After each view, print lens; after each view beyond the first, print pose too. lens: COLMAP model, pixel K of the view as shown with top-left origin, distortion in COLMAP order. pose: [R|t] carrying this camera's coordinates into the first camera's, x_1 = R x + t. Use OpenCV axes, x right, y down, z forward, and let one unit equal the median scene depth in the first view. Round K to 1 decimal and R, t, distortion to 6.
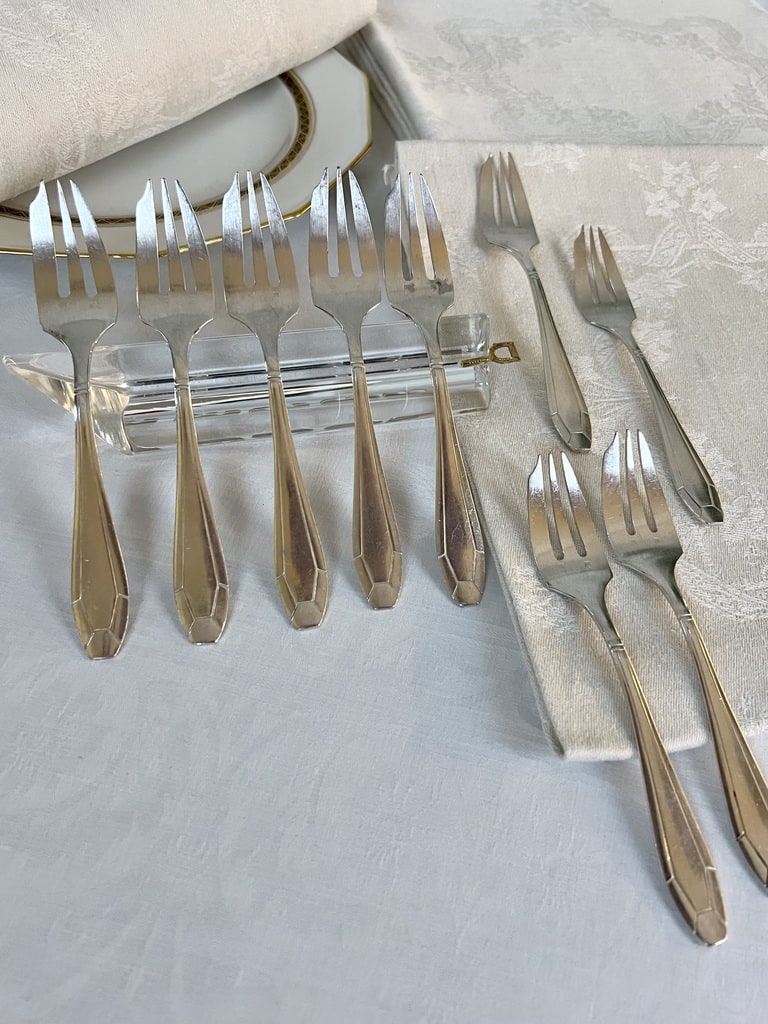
lens RADIAL K [[773.3, 0, 384.0], [0, 773.3, 512.0], [0, 0, 1]] dist [0.040607, -0.001625]
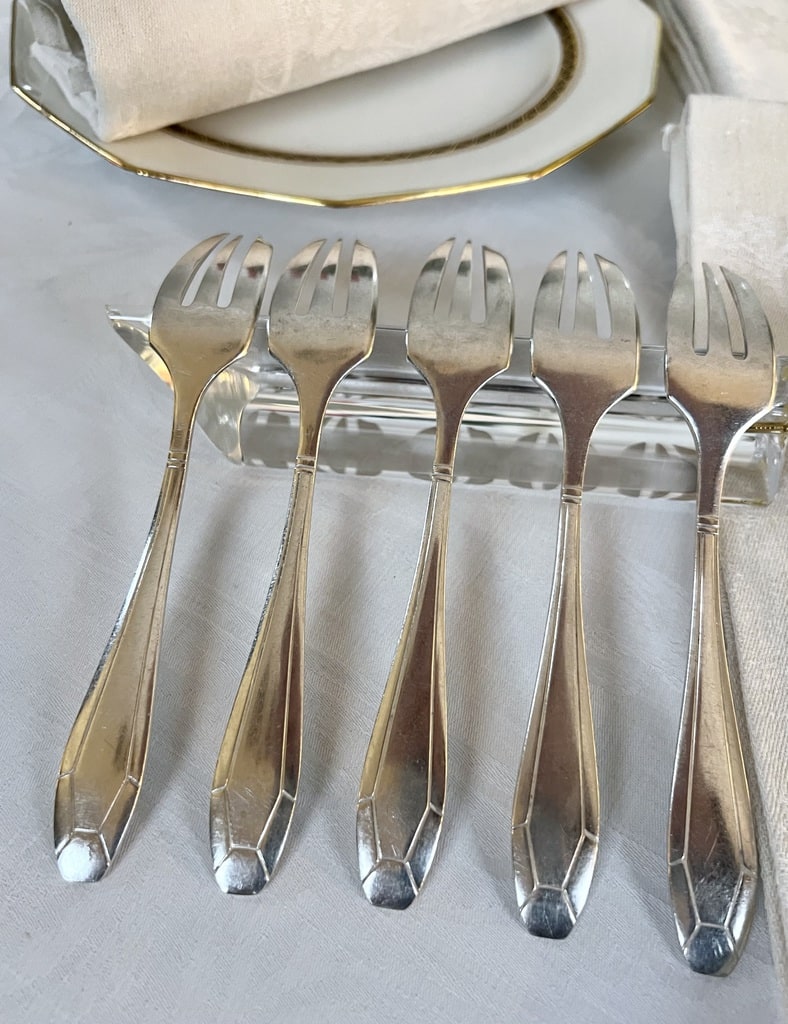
lens RADIAL K [[672.2, 0, 393.9], [0, 672.2, 451.0], [0, 0, 1]] dist [0.042842, -0.023353]
pose [[0.952666, 0.200663, -0.228388, -0.035024], [-0.206522, 0.978440, -0.001793, -0.085316], [0.223105, 0.048875, 0.973568, 0.318766]]
